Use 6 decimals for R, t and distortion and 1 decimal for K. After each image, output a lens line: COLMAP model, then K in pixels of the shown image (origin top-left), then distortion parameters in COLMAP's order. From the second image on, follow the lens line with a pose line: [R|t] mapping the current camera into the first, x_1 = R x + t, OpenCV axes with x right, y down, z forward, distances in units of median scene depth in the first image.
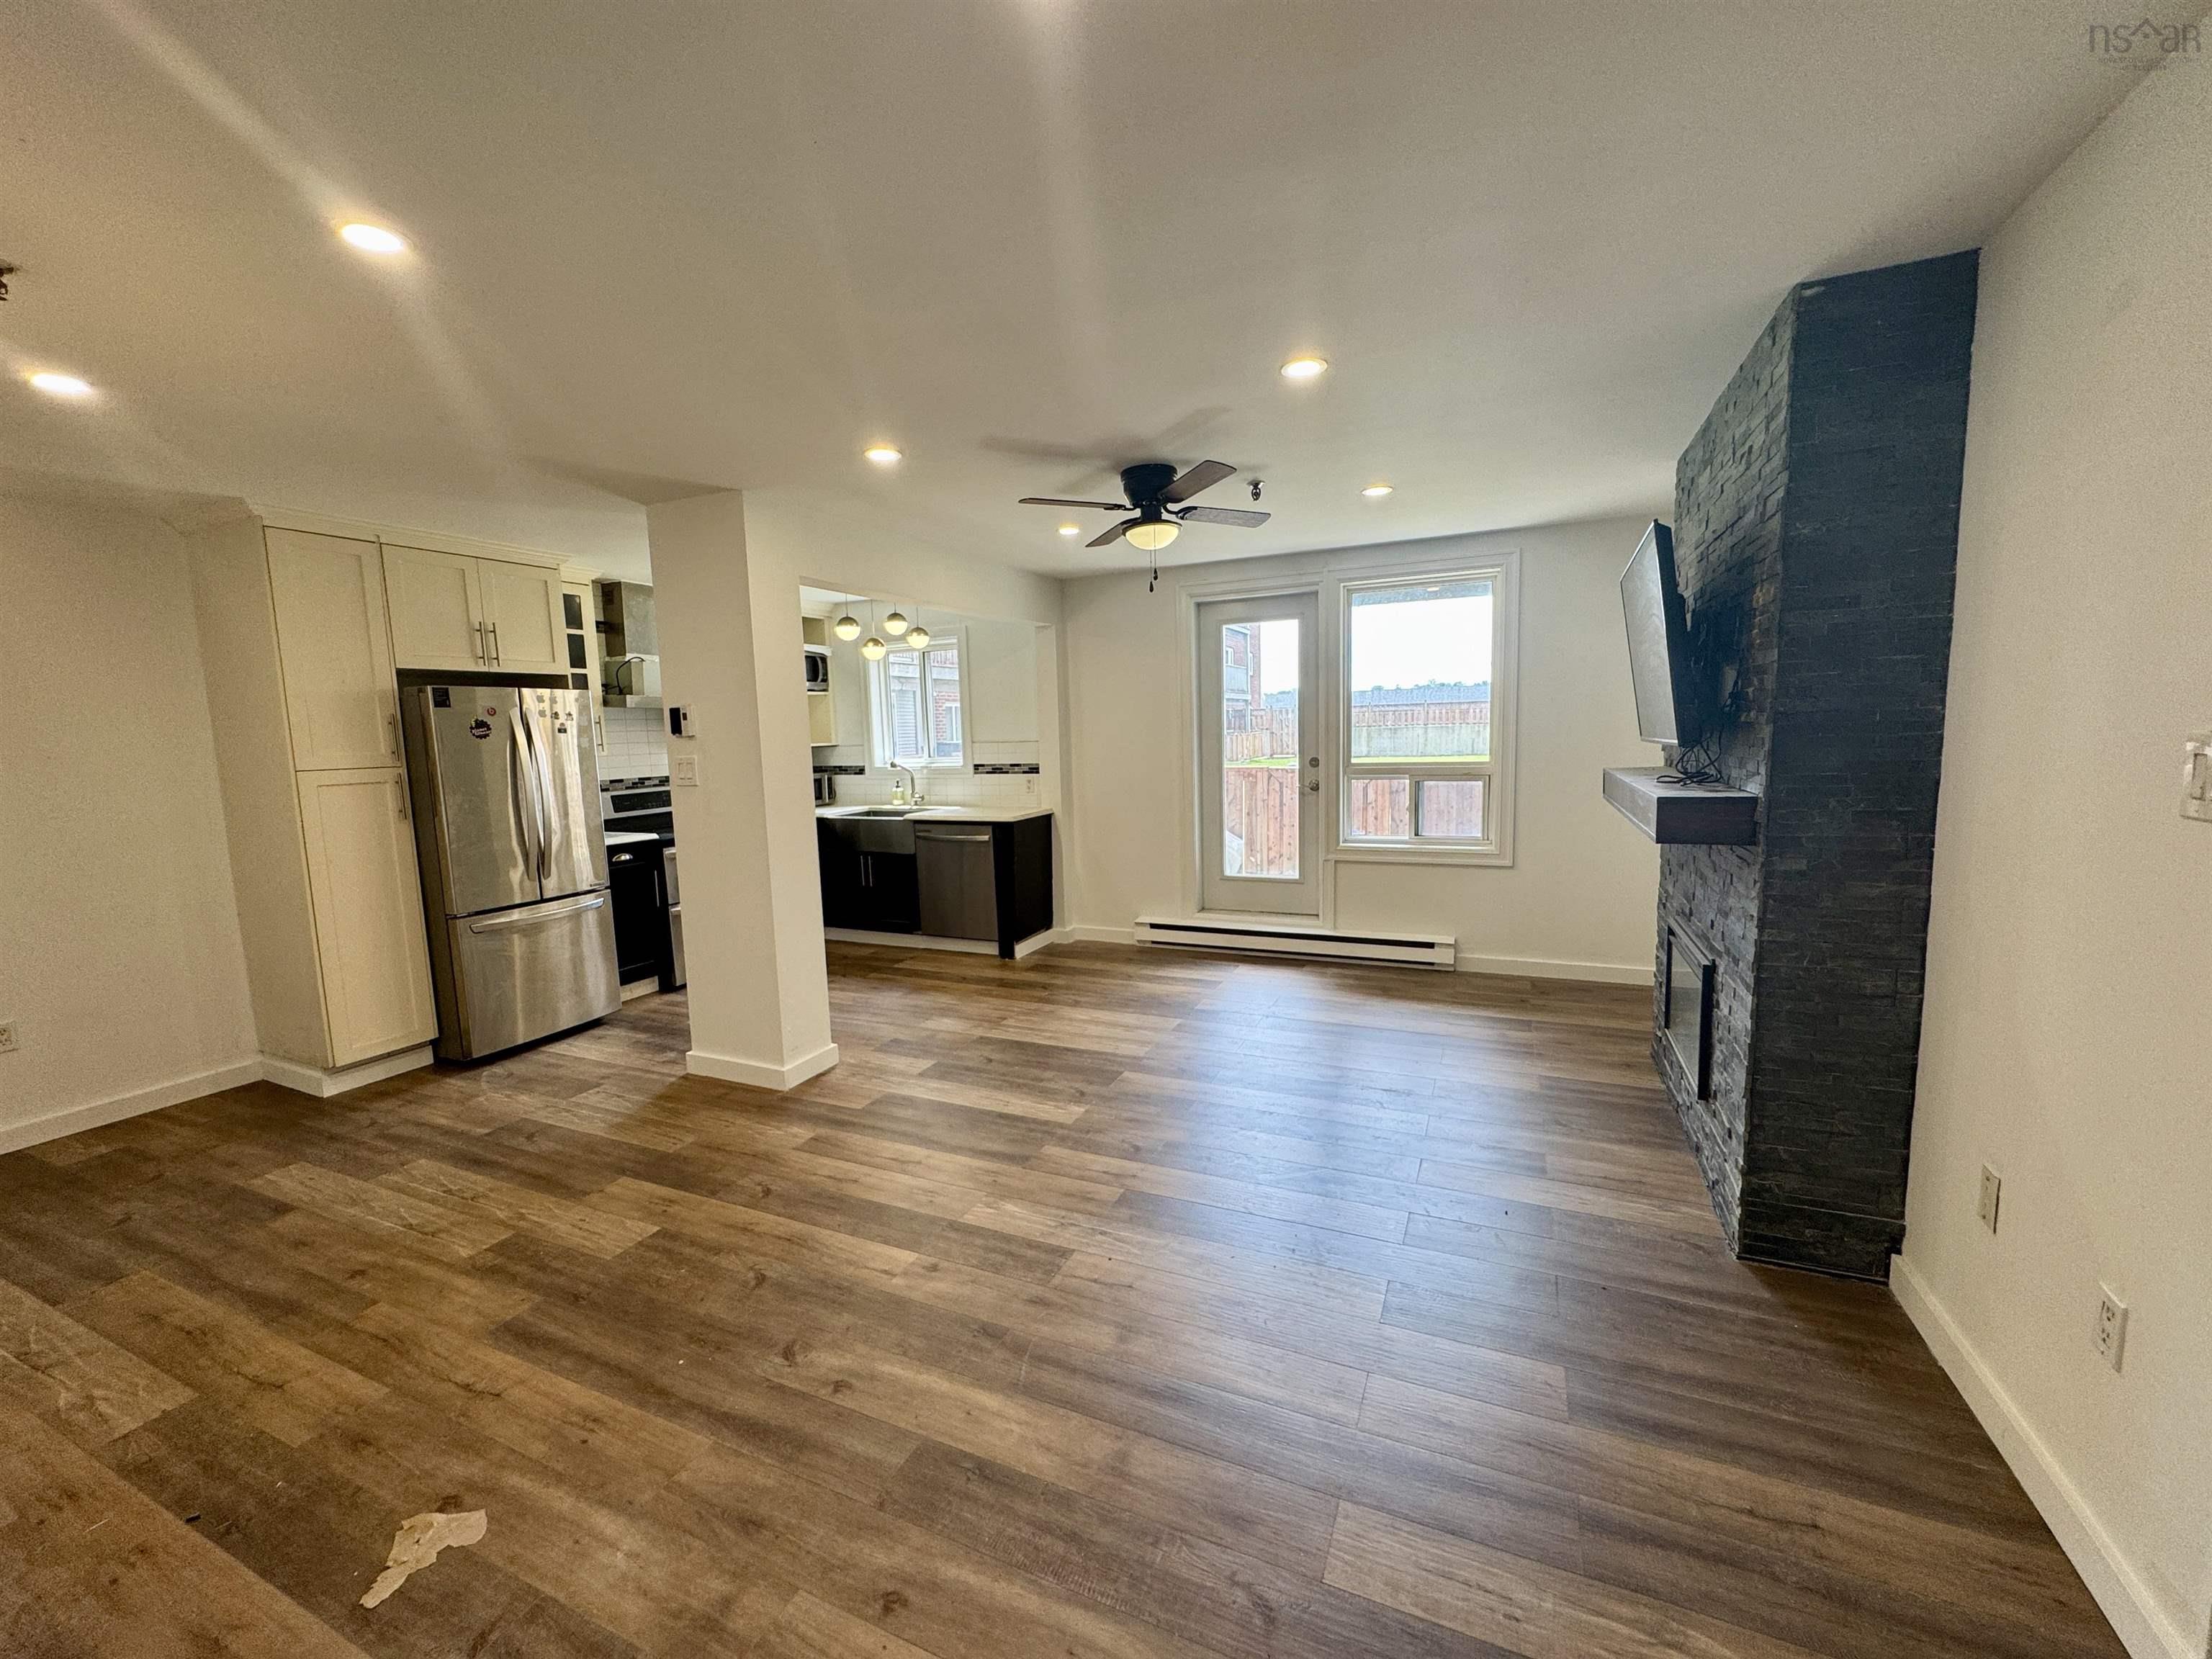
lens RADIAL K [[885.6, 0, 1105.4], [0, 885.6, 828.5], [0, 0, 1]] dist [0.002968, 0.000485]
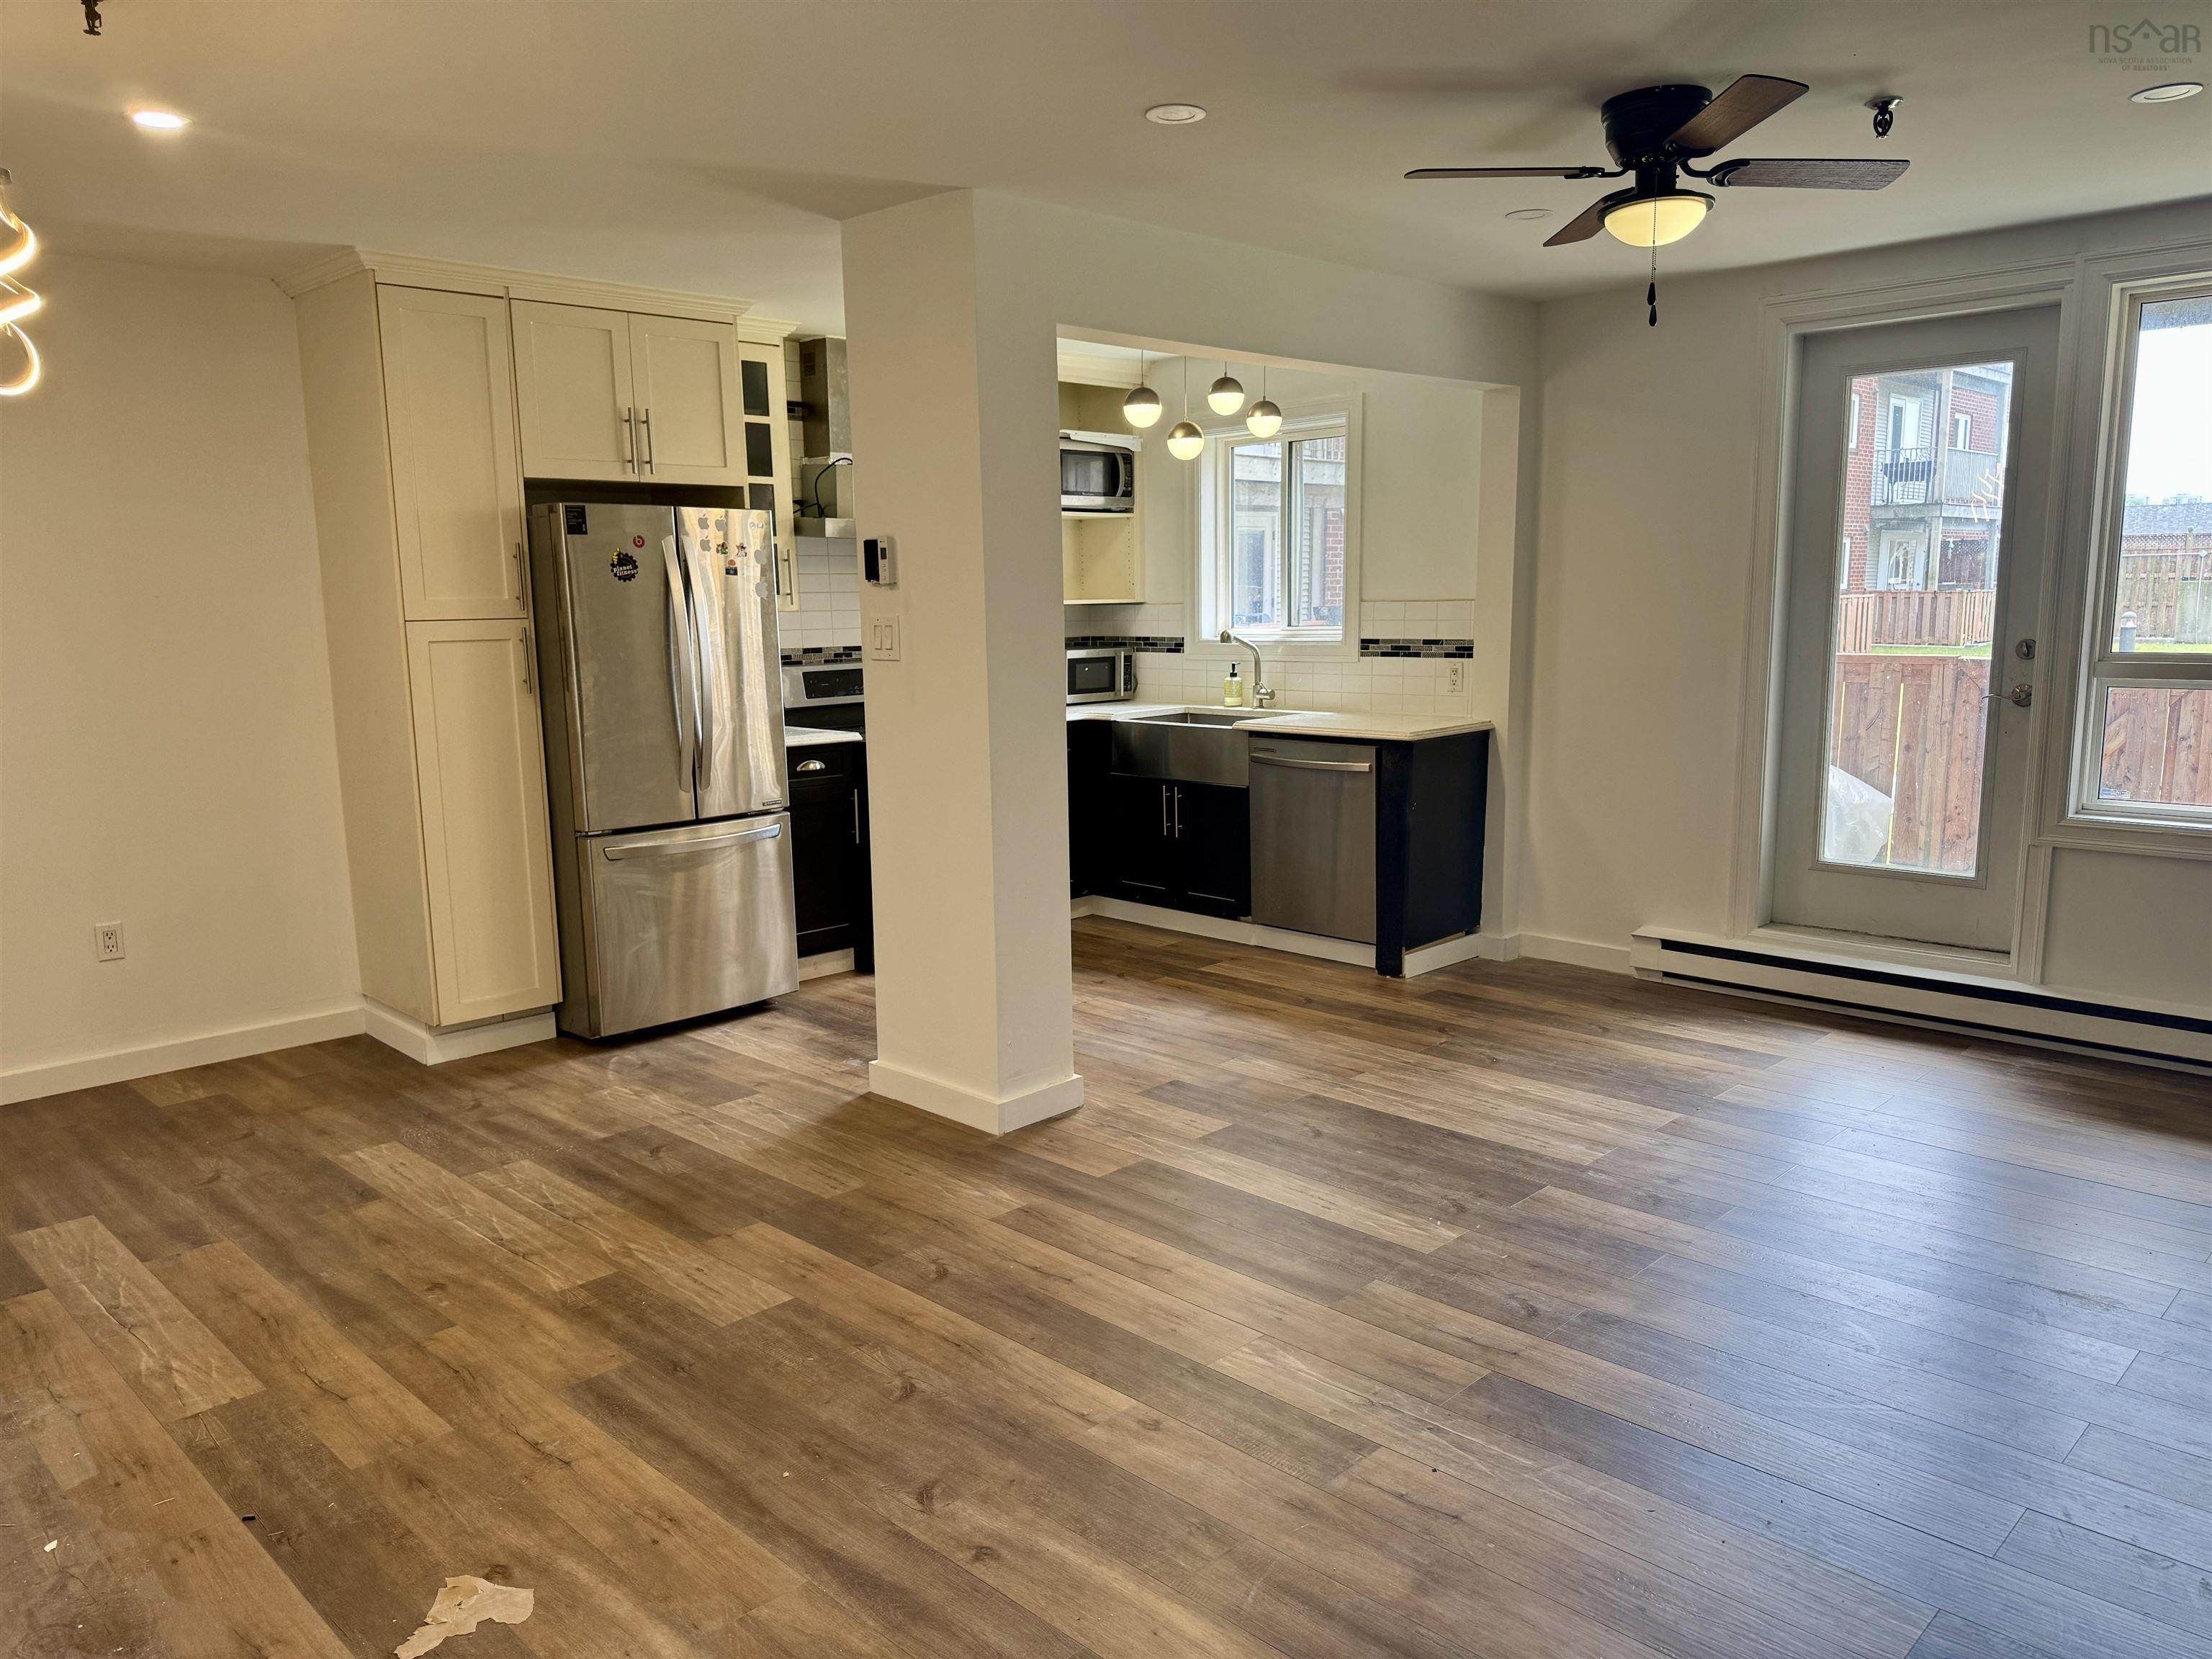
lens RADIAL K [[1564.6, 0, 1112.4], [0, 1564.6, 860.2], [0, 0, 1]] dist [0.089898, -0.117302]
pose [[0.939841, 0.073898, -0.333524, 0.089378], [-0.050591, 0.995665, 0.078043, -0.000481], [0.337846, -0.056475, 0.939506, -0.045074]]
